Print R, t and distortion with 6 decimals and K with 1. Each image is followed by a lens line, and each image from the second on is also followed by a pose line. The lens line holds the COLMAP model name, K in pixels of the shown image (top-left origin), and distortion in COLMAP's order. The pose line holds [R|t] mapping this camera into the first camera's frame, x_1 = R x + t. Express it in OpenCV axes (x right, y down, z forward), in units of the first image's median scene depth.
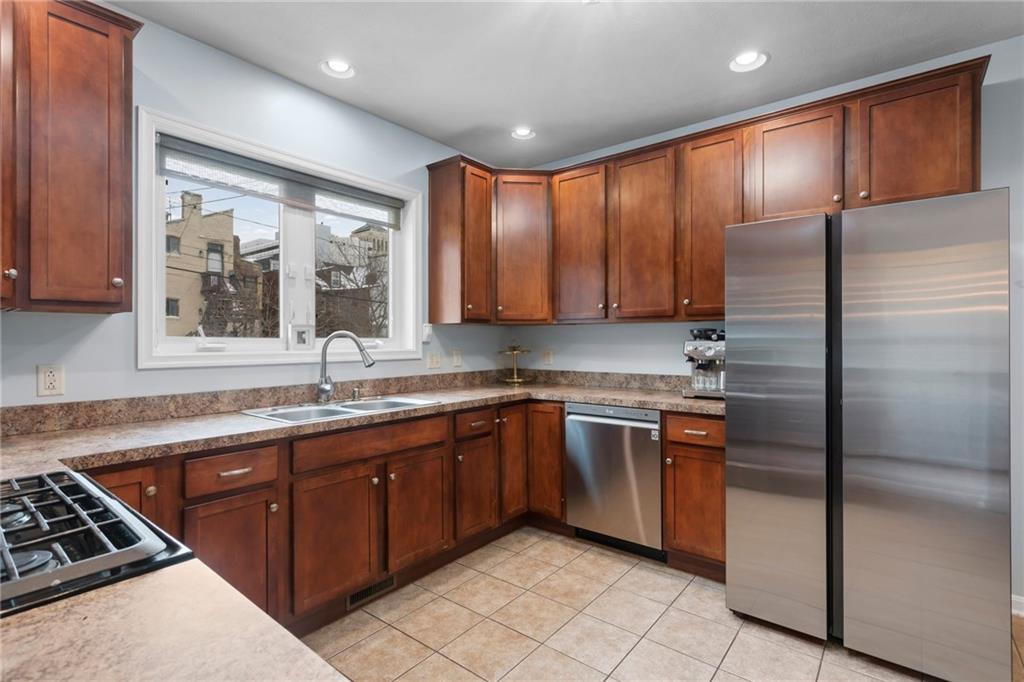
lens RADIAL K [[487.6, 0, 514.2], [0, 487.6, 339.1], [0, 0, 1]] dist [-0.000800, 0.000163]
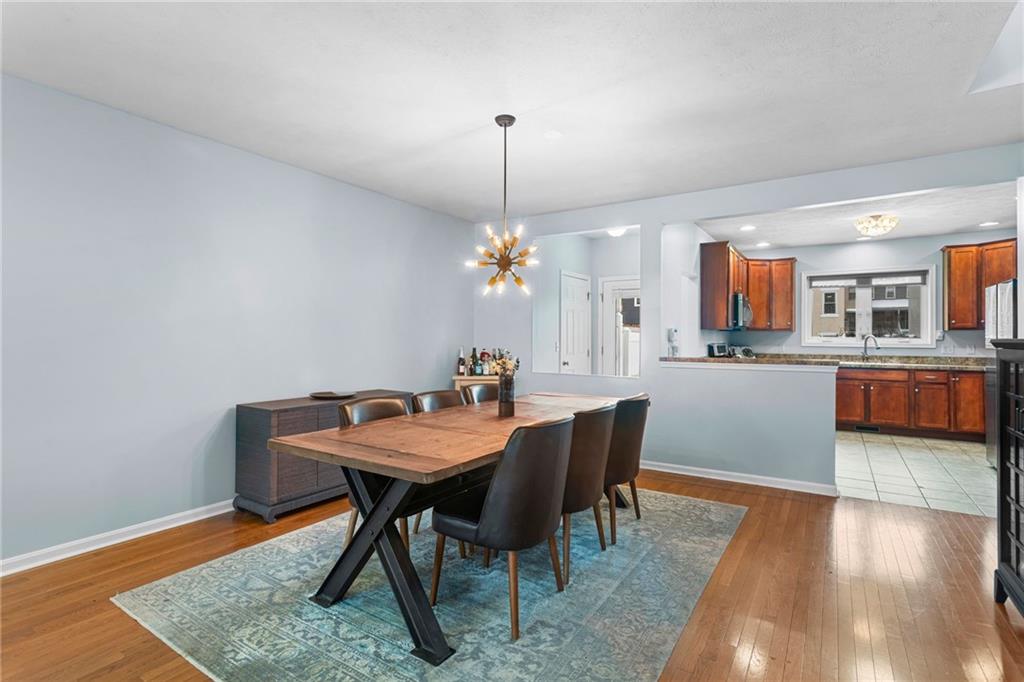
lens RADIAL K [[487.6, 0, 514.6], [0, 487.6, 334.4], [0, 0, 1]] dist [-0.000800, 0.000163]
pose [[0.089955, -0.002632, -0.995942, 1.855165], [-0.002139, 0.999994, -0.002836, -0.007254], [0.995944, 0.002385, 0.089949, -1.009736]]
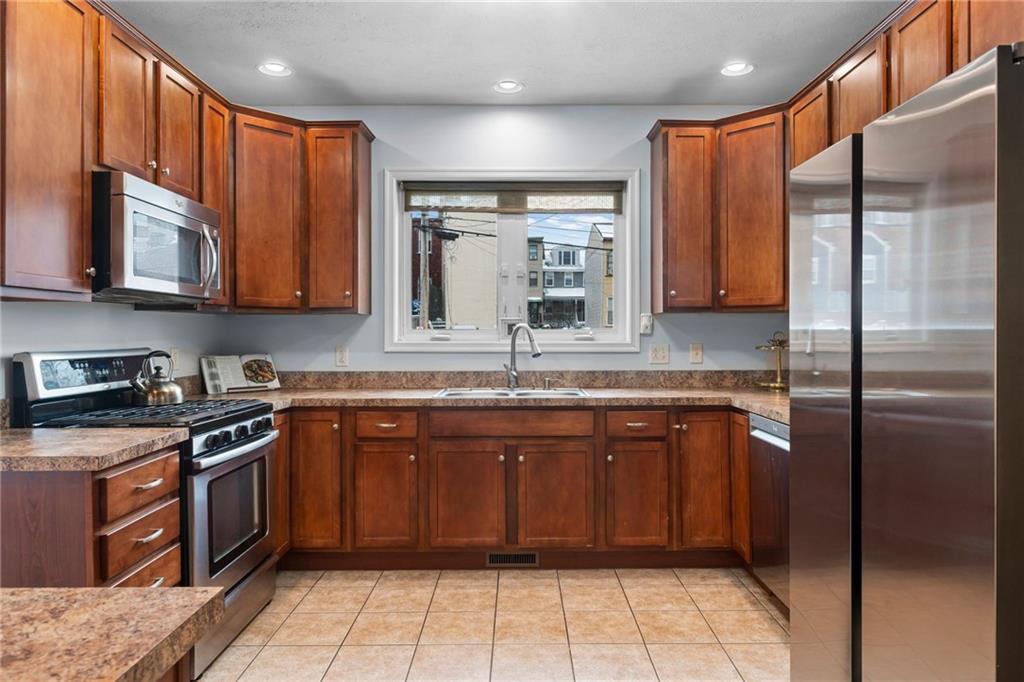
lens RADIAL K [[653.1, 0, 520.5], [0, 653.1, 333.7], [0, 0, 1]] dist [-0.019321, -0.000766]
pose [[0.622989, 0.003559, -0.782222, 0.703841], [0.000775, 0.999986, 0.005167, -0.000881], [0.782230, -0.003825, 0.622978, 0.081823]]
